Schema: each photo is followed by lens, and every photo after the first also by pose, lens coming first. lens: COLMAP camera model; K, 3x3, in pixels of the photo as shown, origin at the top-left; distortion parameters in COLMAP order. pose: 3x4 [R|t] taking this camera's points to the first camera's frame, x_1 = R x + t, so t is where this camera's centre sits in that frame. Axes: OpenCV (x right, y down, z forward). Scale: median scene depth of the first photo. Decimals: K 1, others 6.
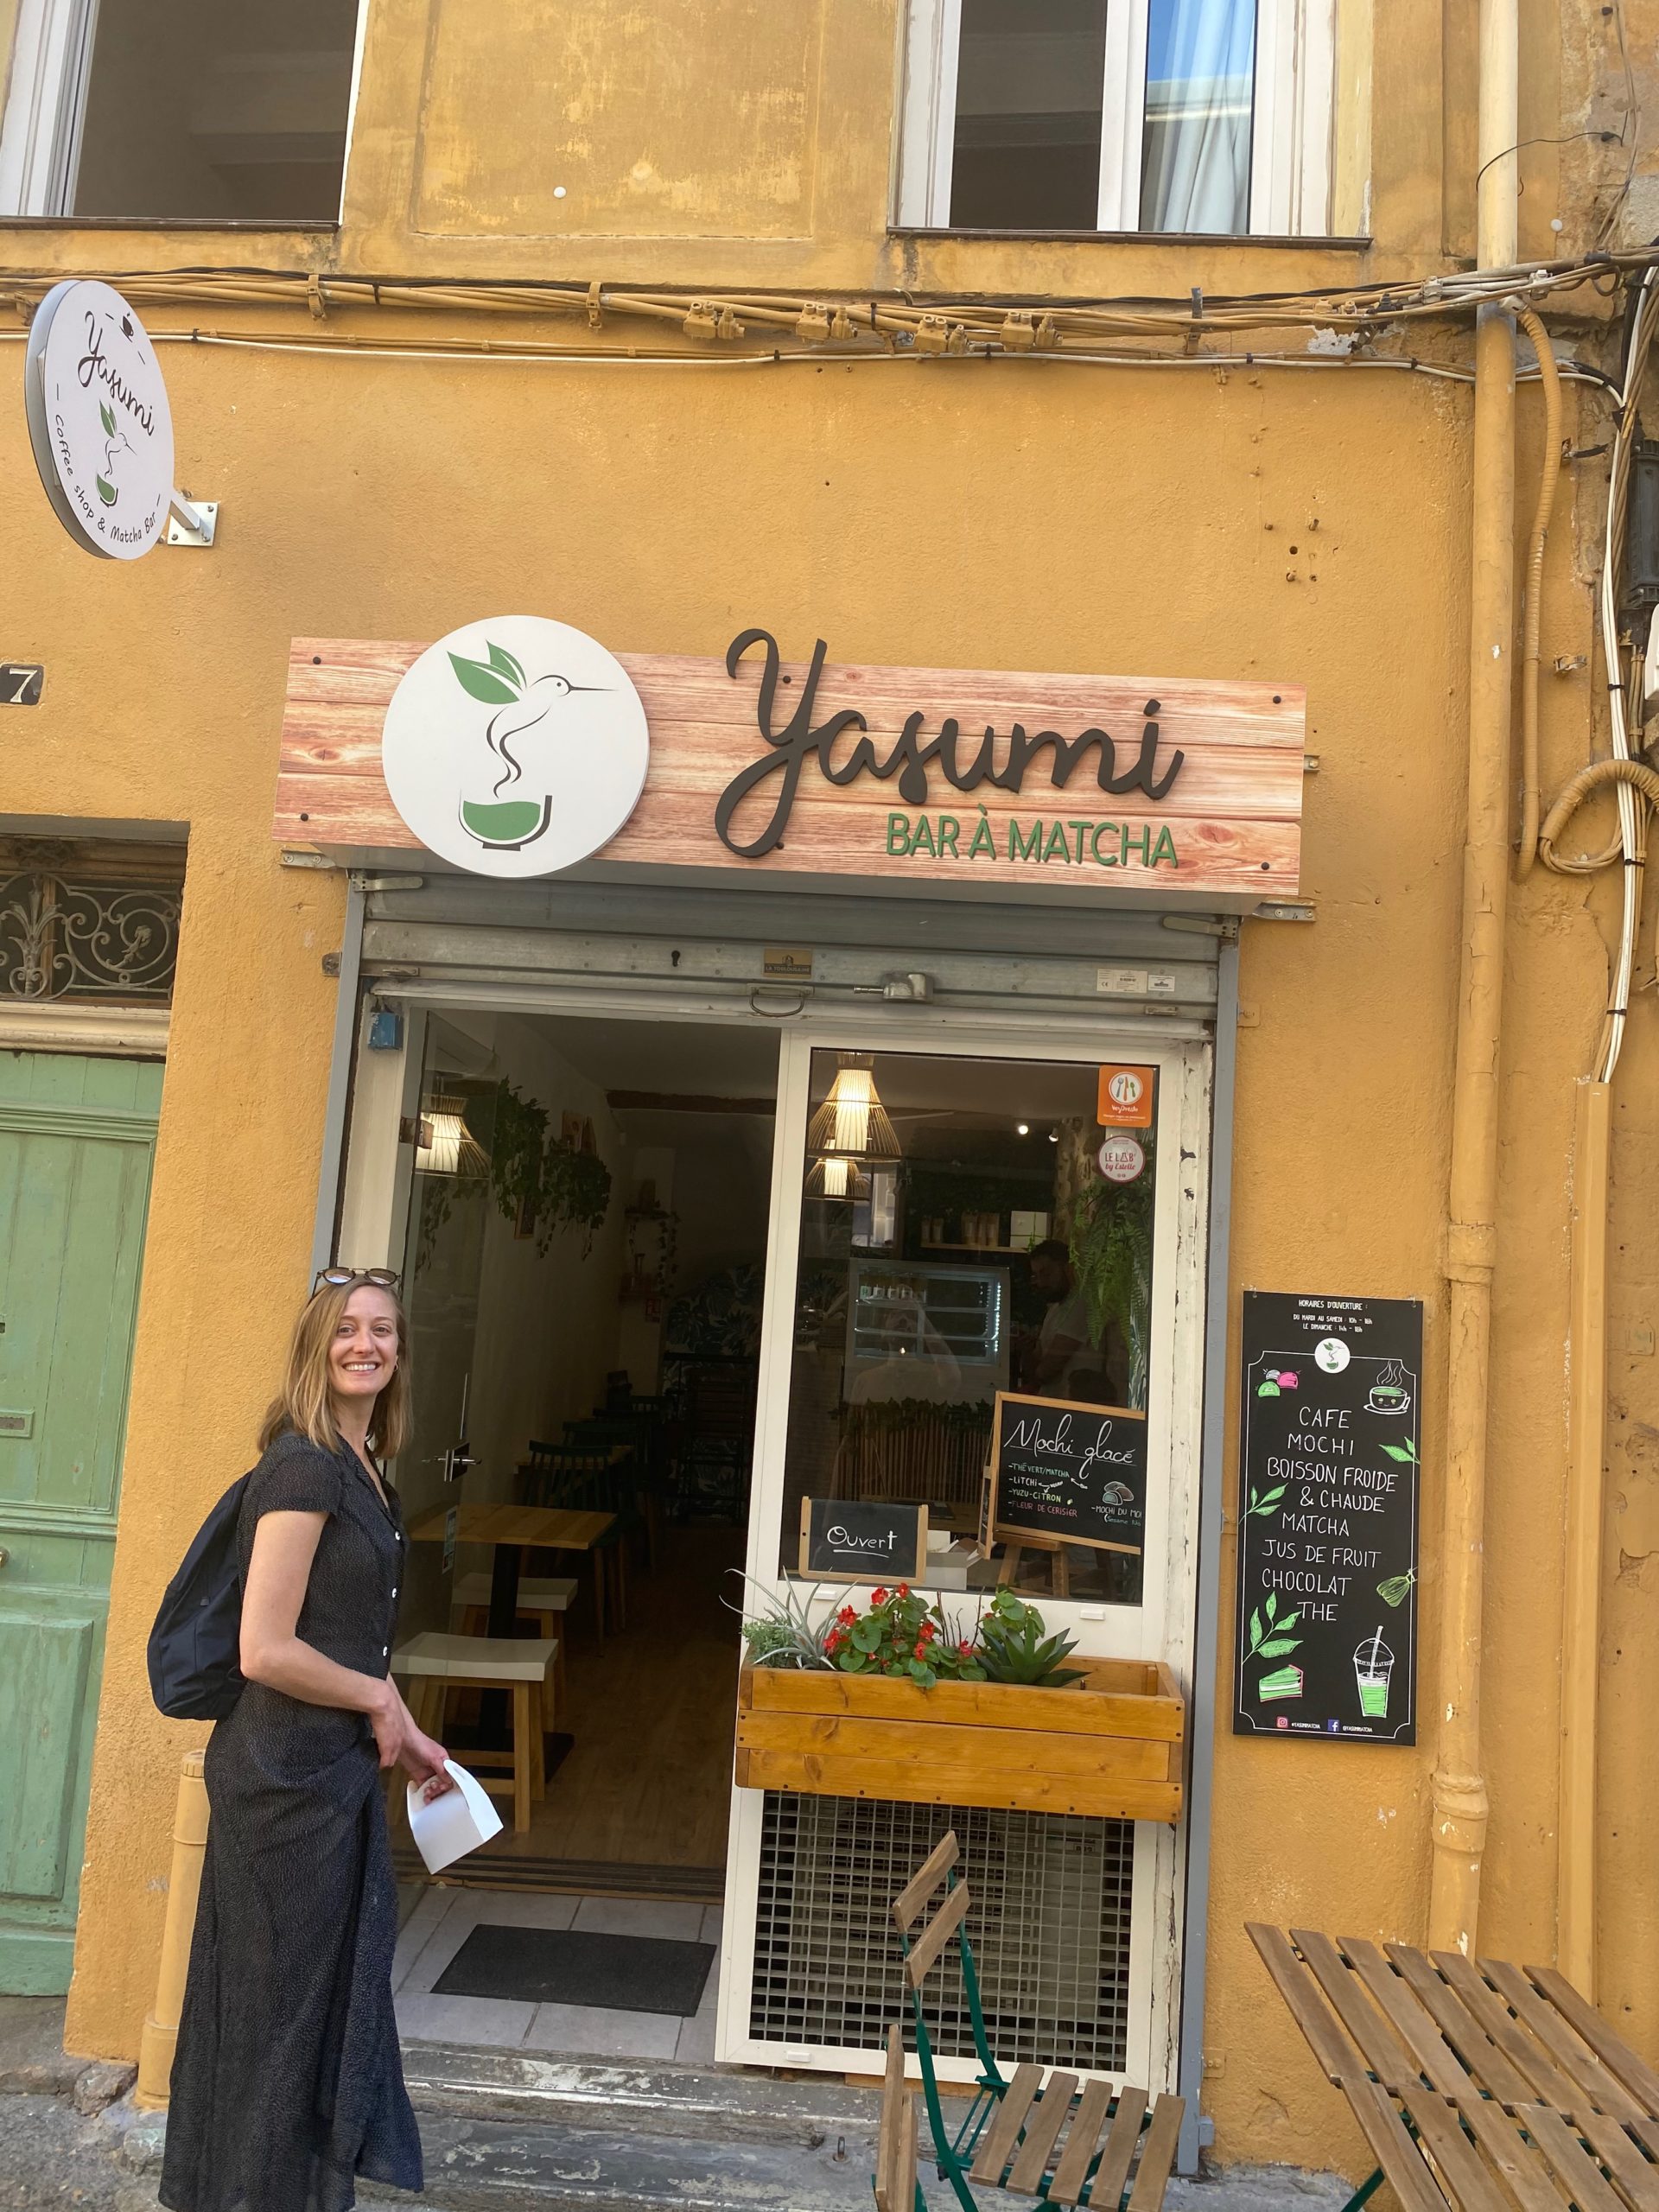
lens RADIAL K [[1657.5, 0, 856.8], [0, 1657.5, 1055.7], [0, 0, 1]] dist [0.103952, -0.193468]
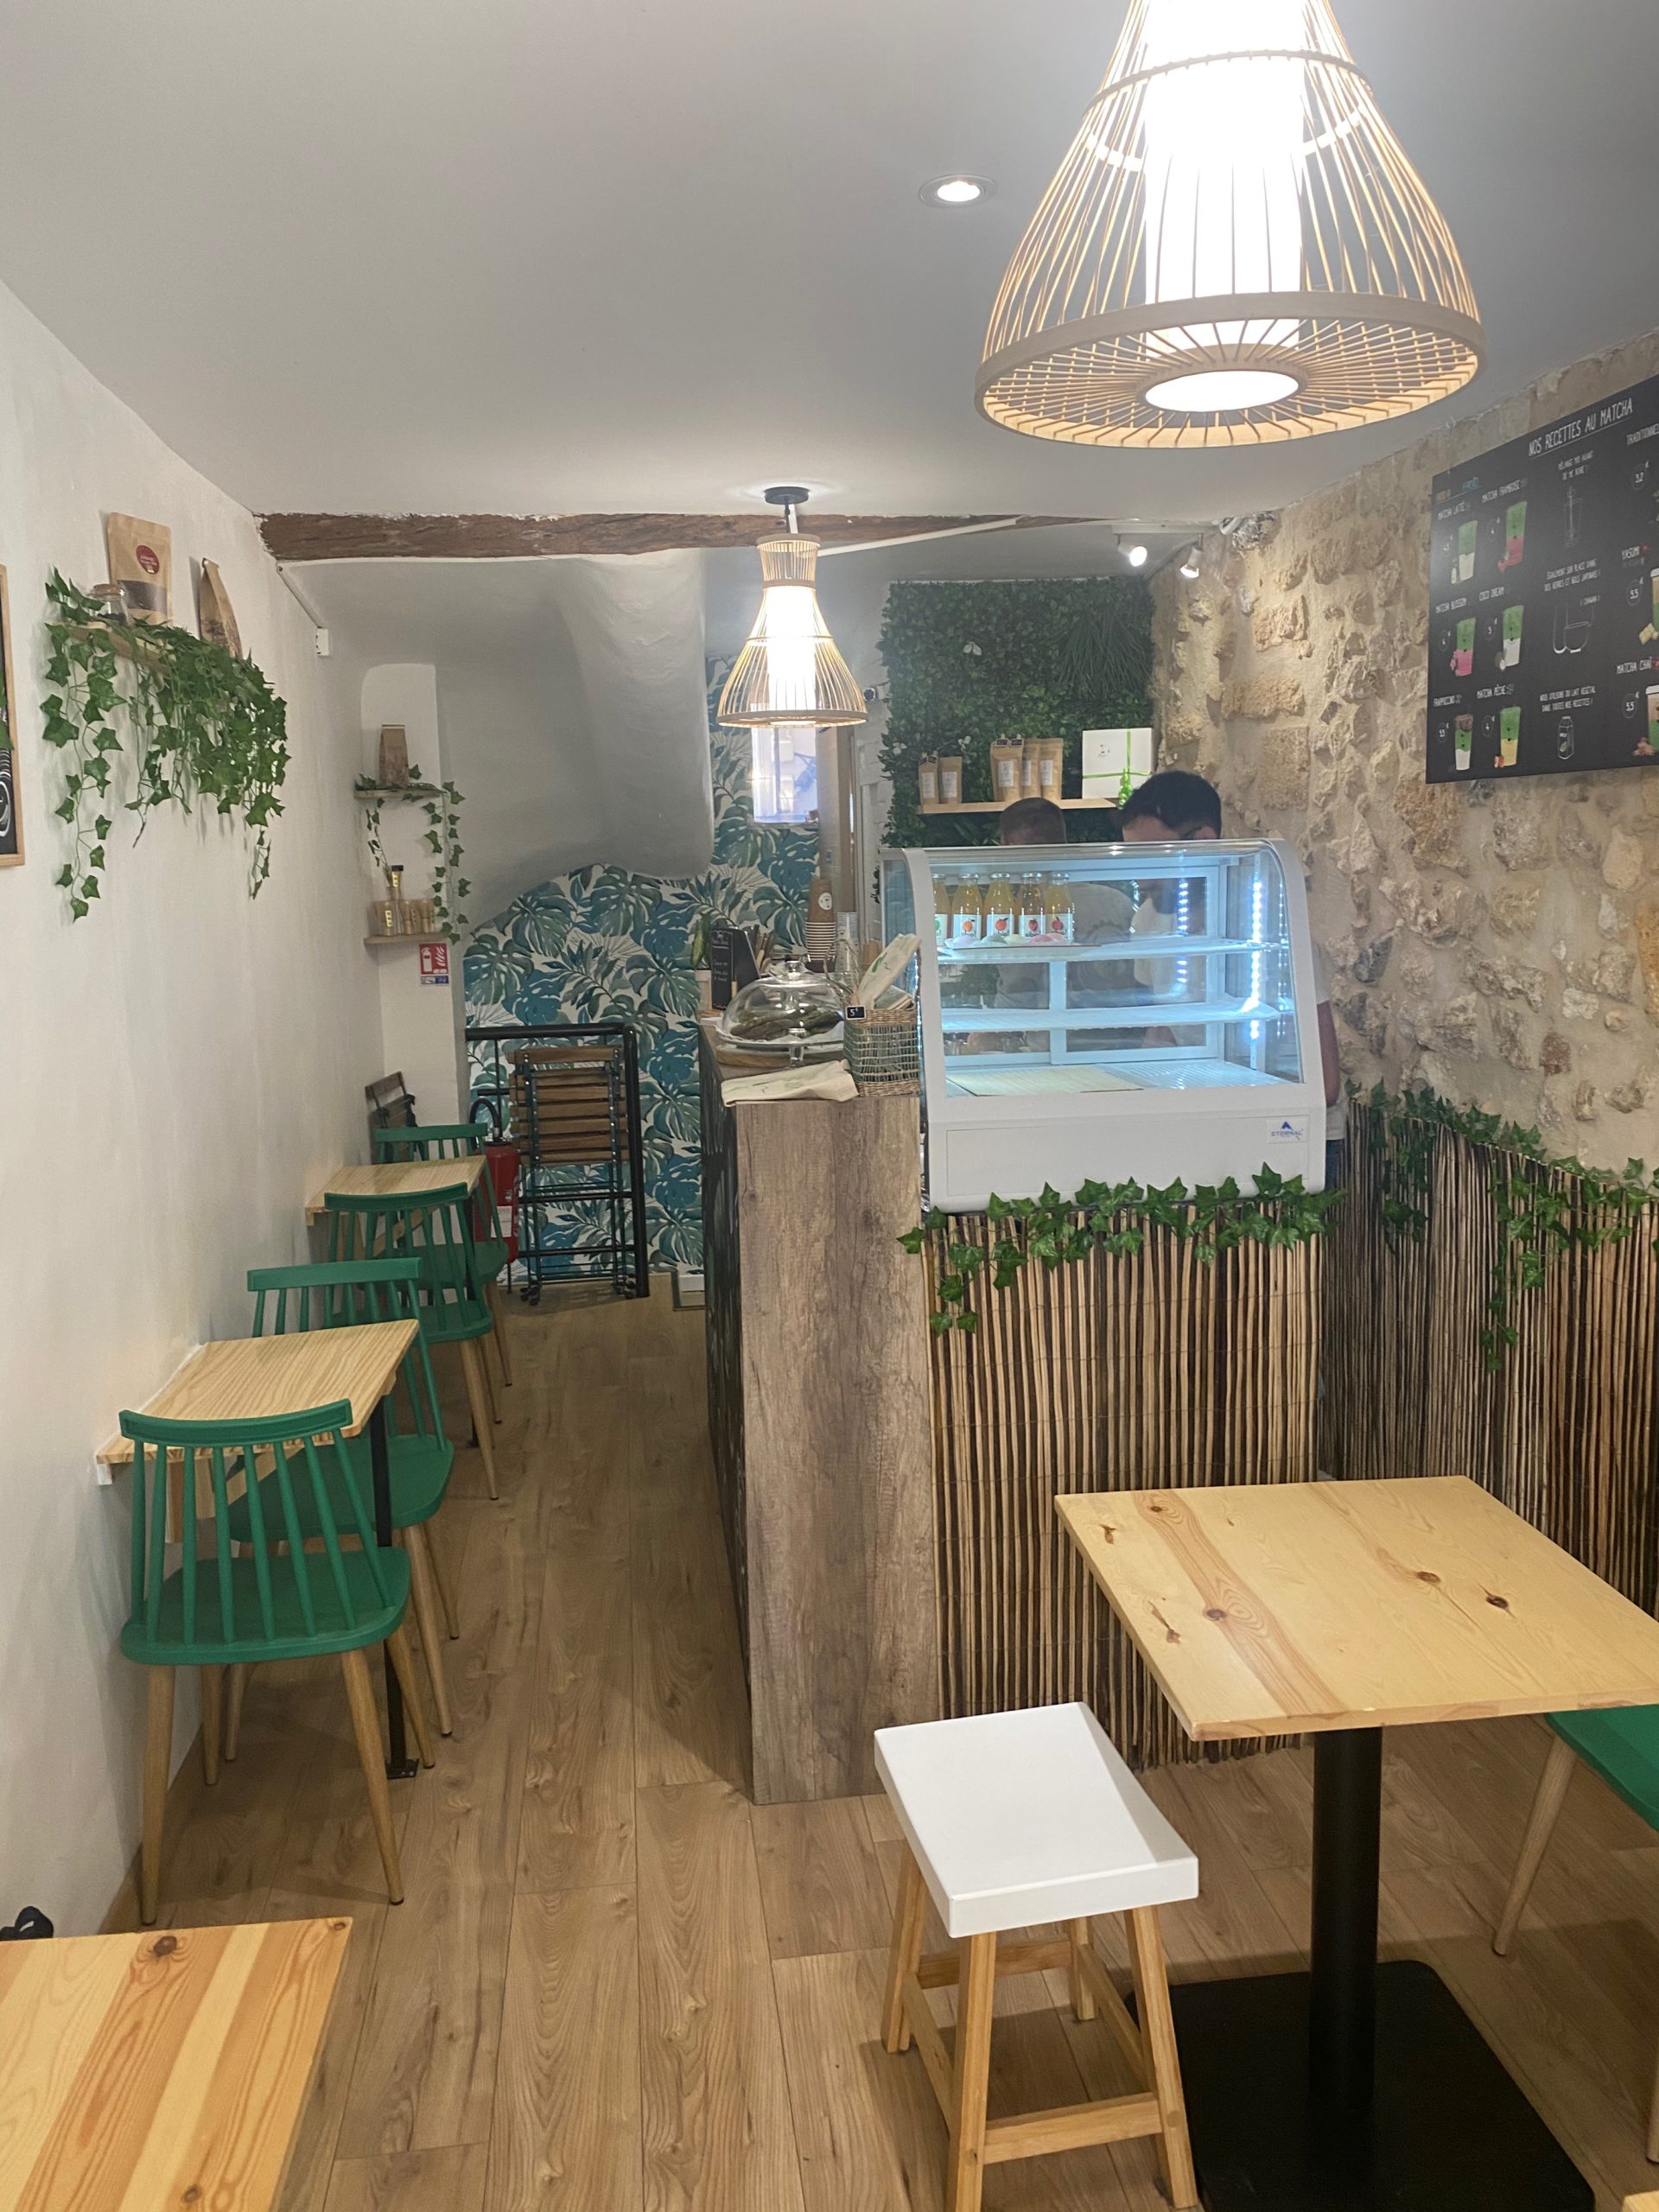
lens RADIAL K [[1657.5, 0, 856.8], [0, 1657.5, 1055.7], [0, 0, 1]] dist [0.103952, -0.193468]
pose [[0.989449, -0.095506, 0.108945, -0.054927], [0.064652, 0.964003, 0.257911, 0.056722], [-0.129656, -0.248147, 0.960007, 0.521940]]
